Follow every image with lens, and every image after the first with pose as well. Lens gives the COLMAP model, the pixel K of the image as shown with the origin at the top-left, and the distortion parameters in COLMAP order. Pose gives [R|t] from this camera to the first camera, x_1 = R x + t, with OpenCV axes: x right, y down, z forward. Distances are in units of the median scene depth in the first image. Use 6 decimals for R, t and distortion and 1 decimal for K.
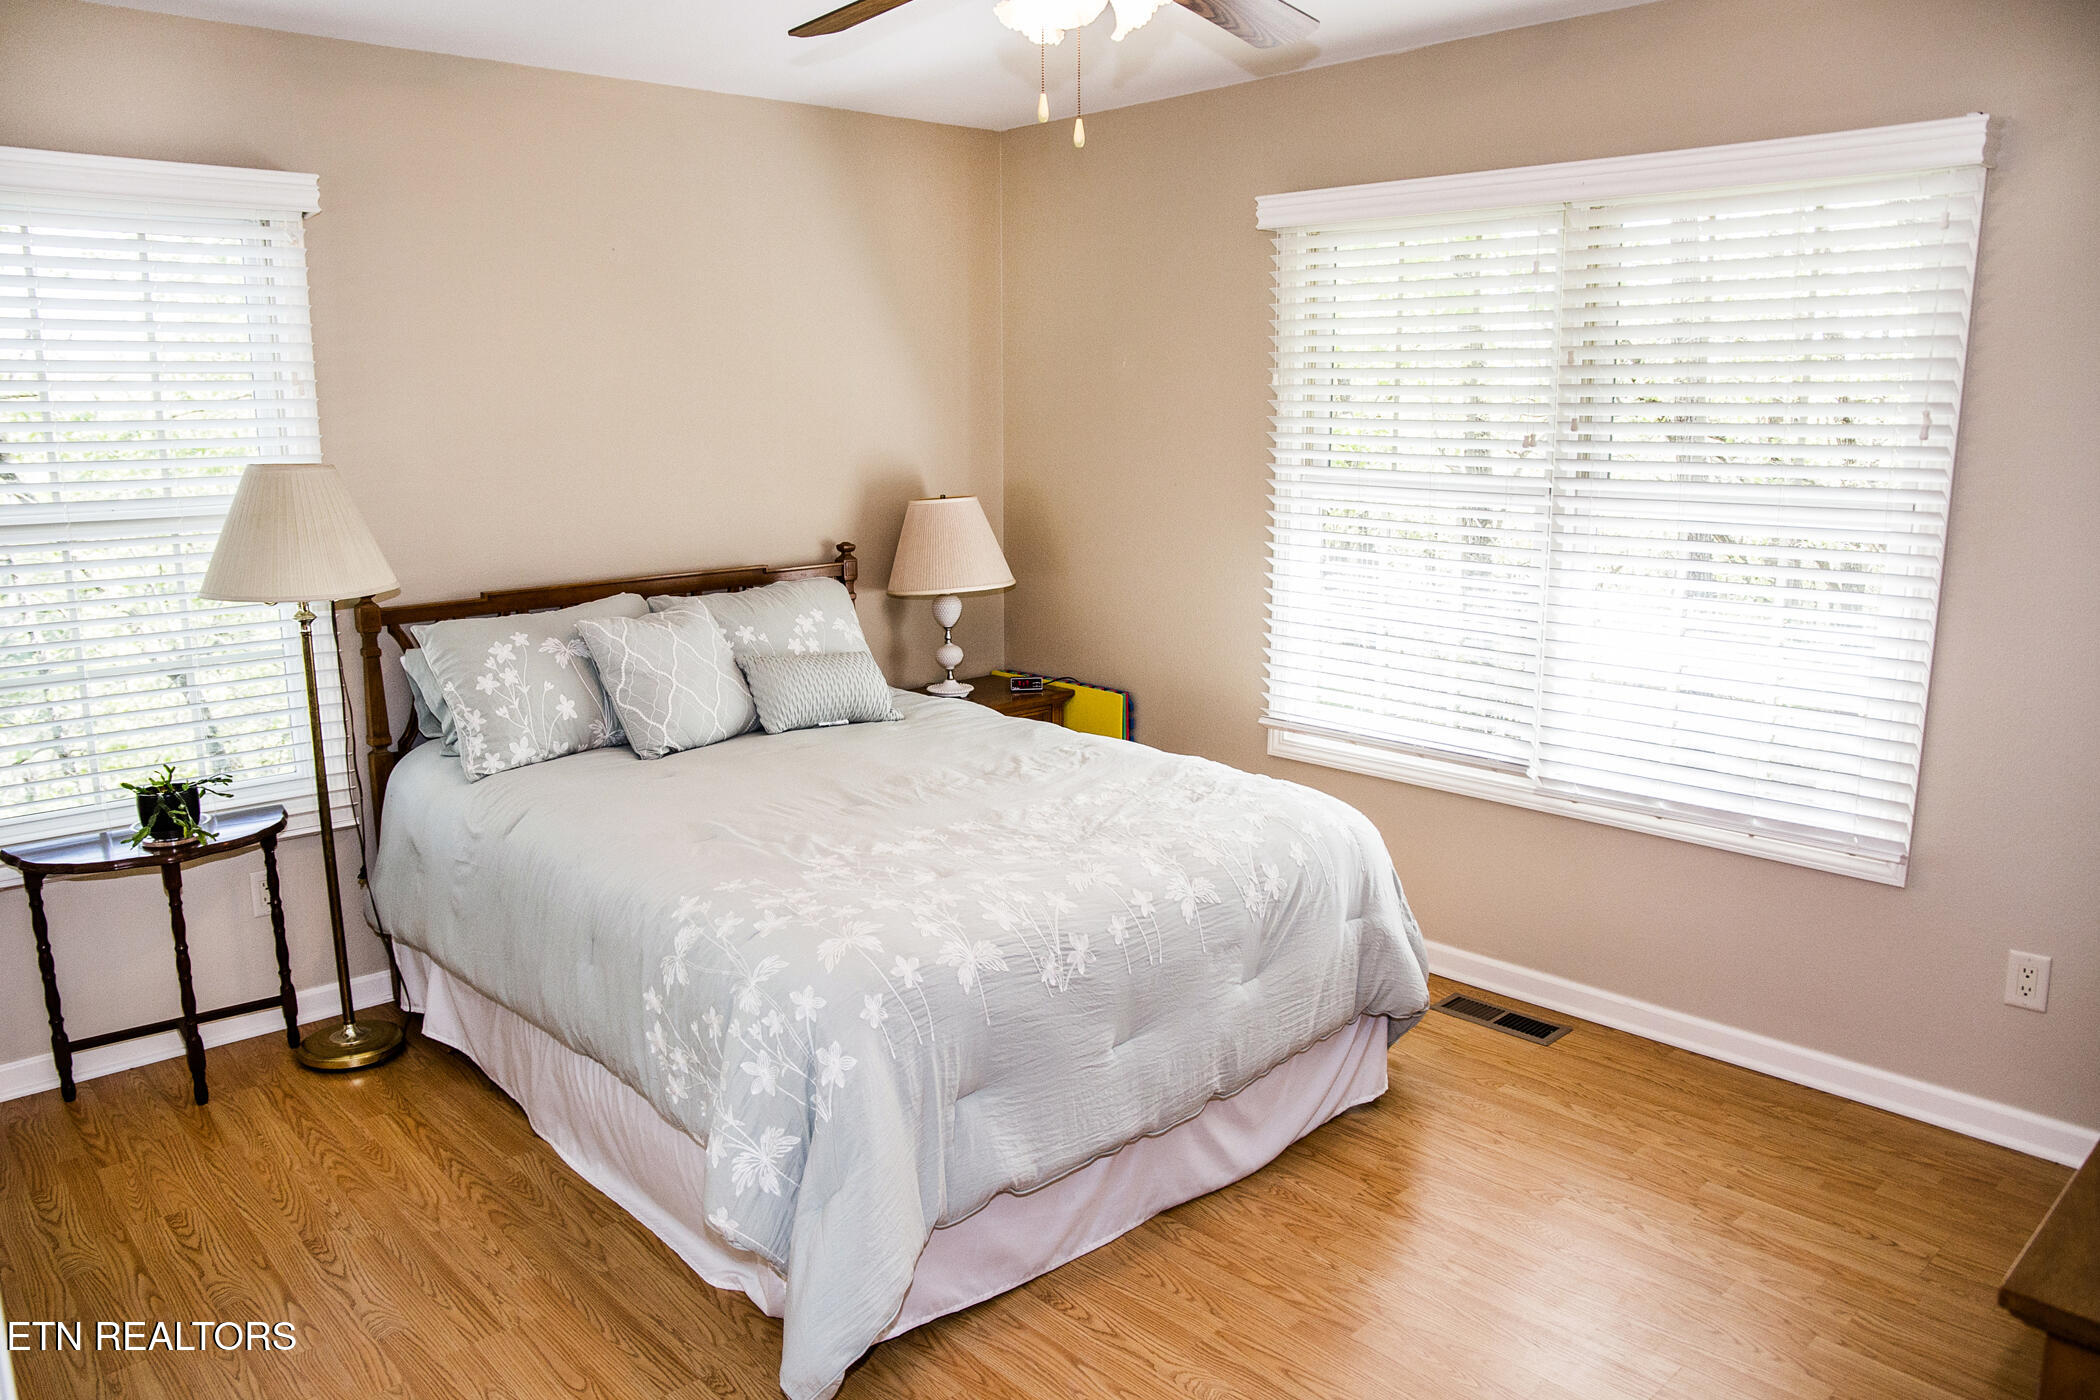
lens RADIAL K [[1450.7, 0, 998.7], [0, 1450.7, 697.4], [0, 0, 1]] dist [-0.110138, 0.079733]
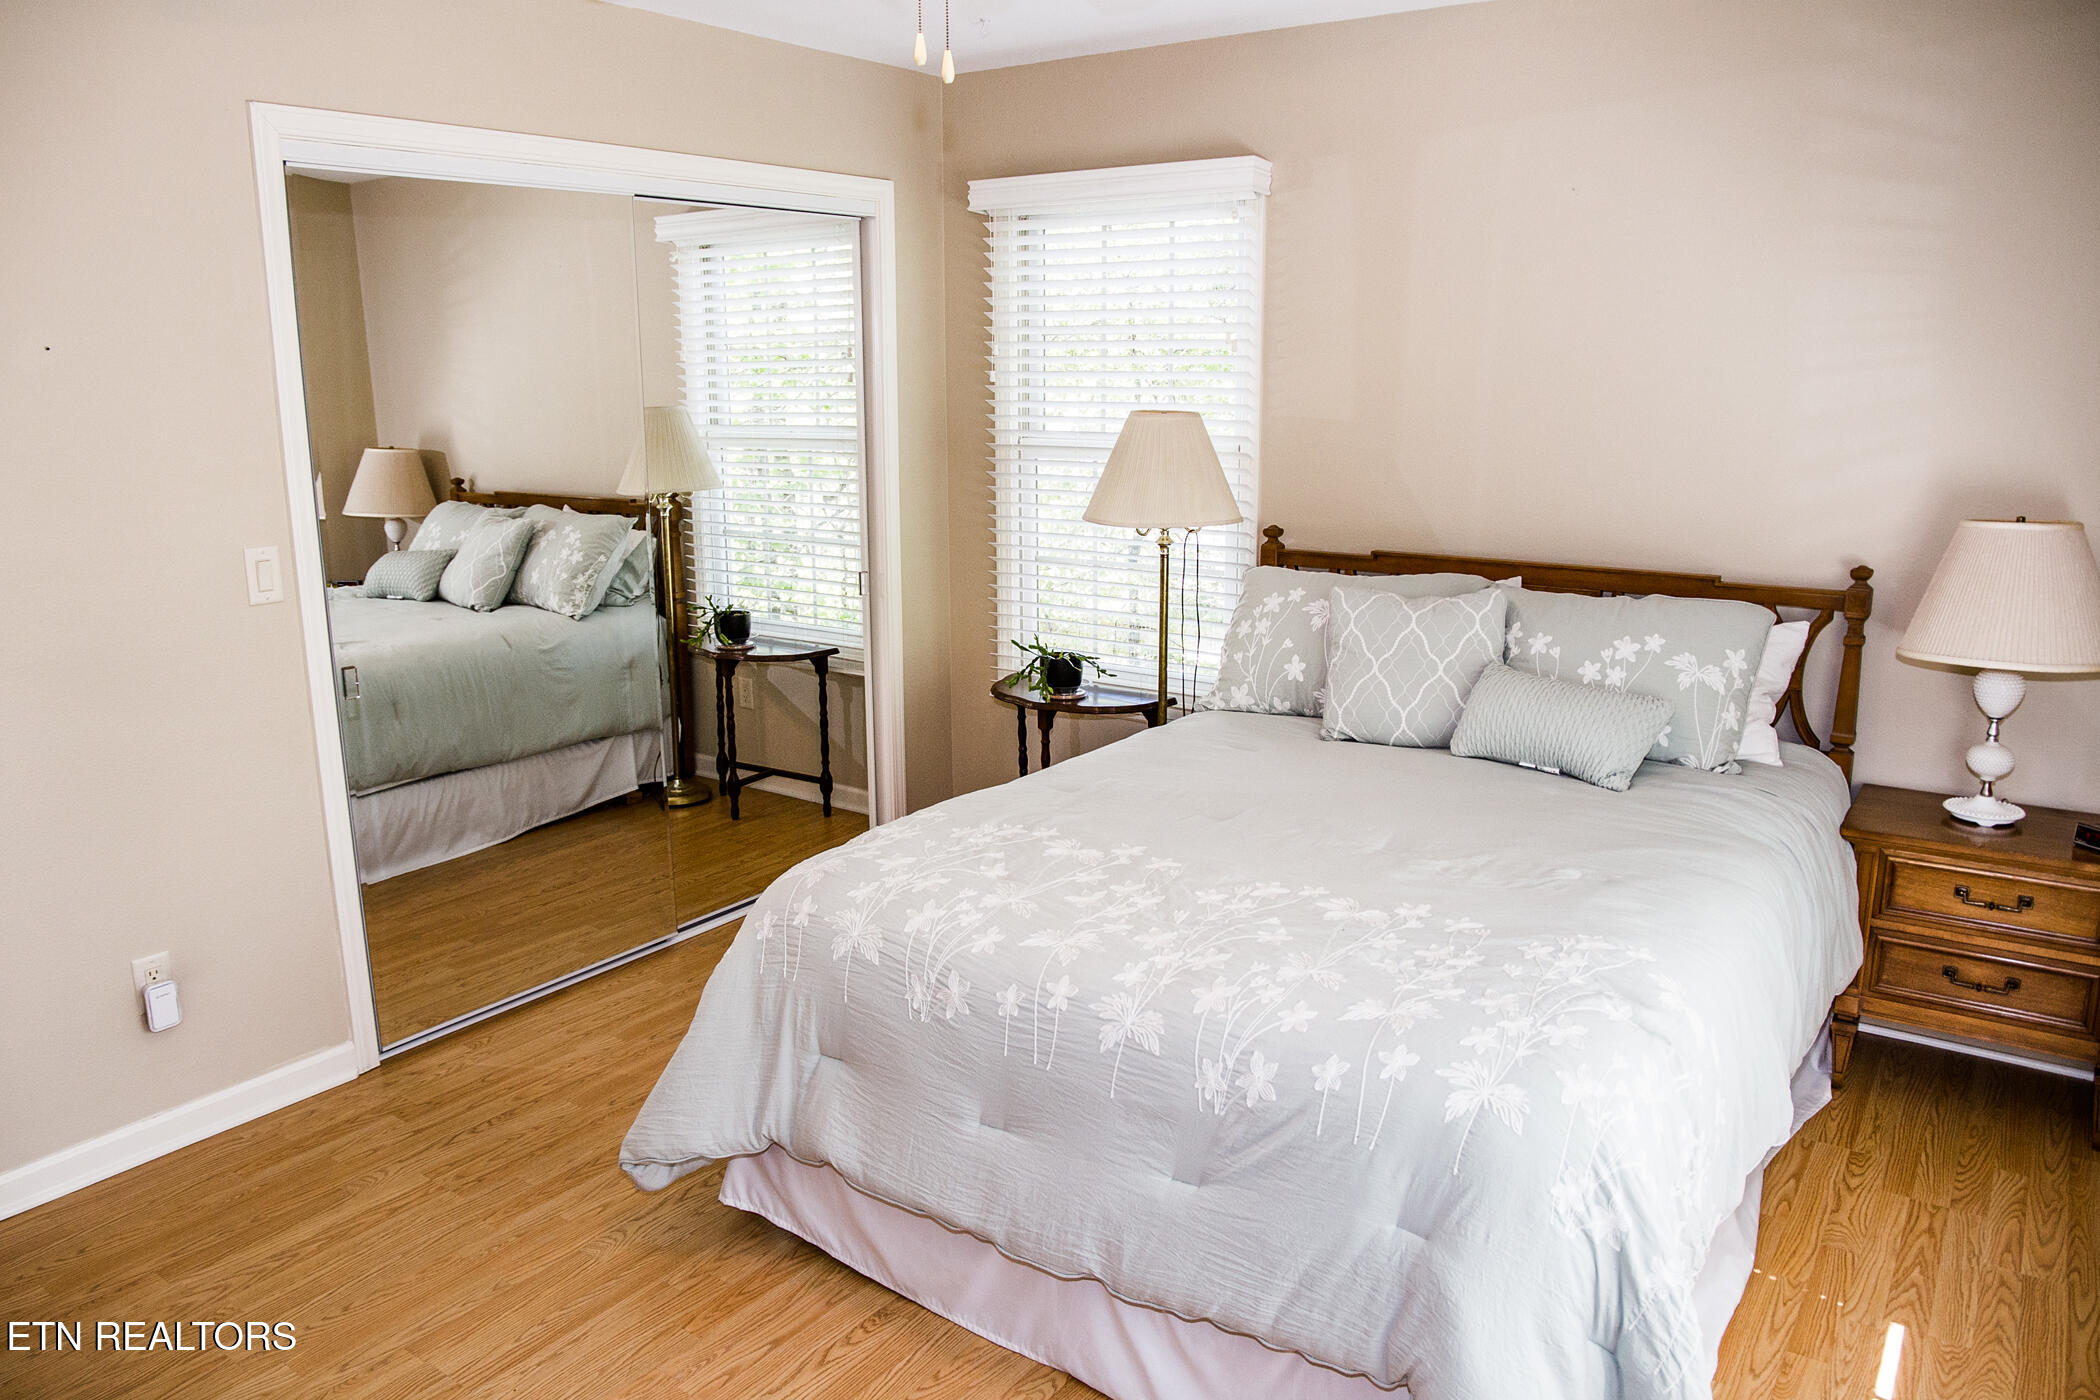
lens RADIAL K [[1450.7, 0, 998.7], [0, 1450.7, 697.4], [0, 0, 1]] dist [-0.110138, 0.079733]
pose [[0.221345, 0.223919, -0.949140, 0.679926], [-0.184297, 0.965348, 0.184764, -0.134401], [0.957623, 0.134028, 0.254942, 0.606286]]
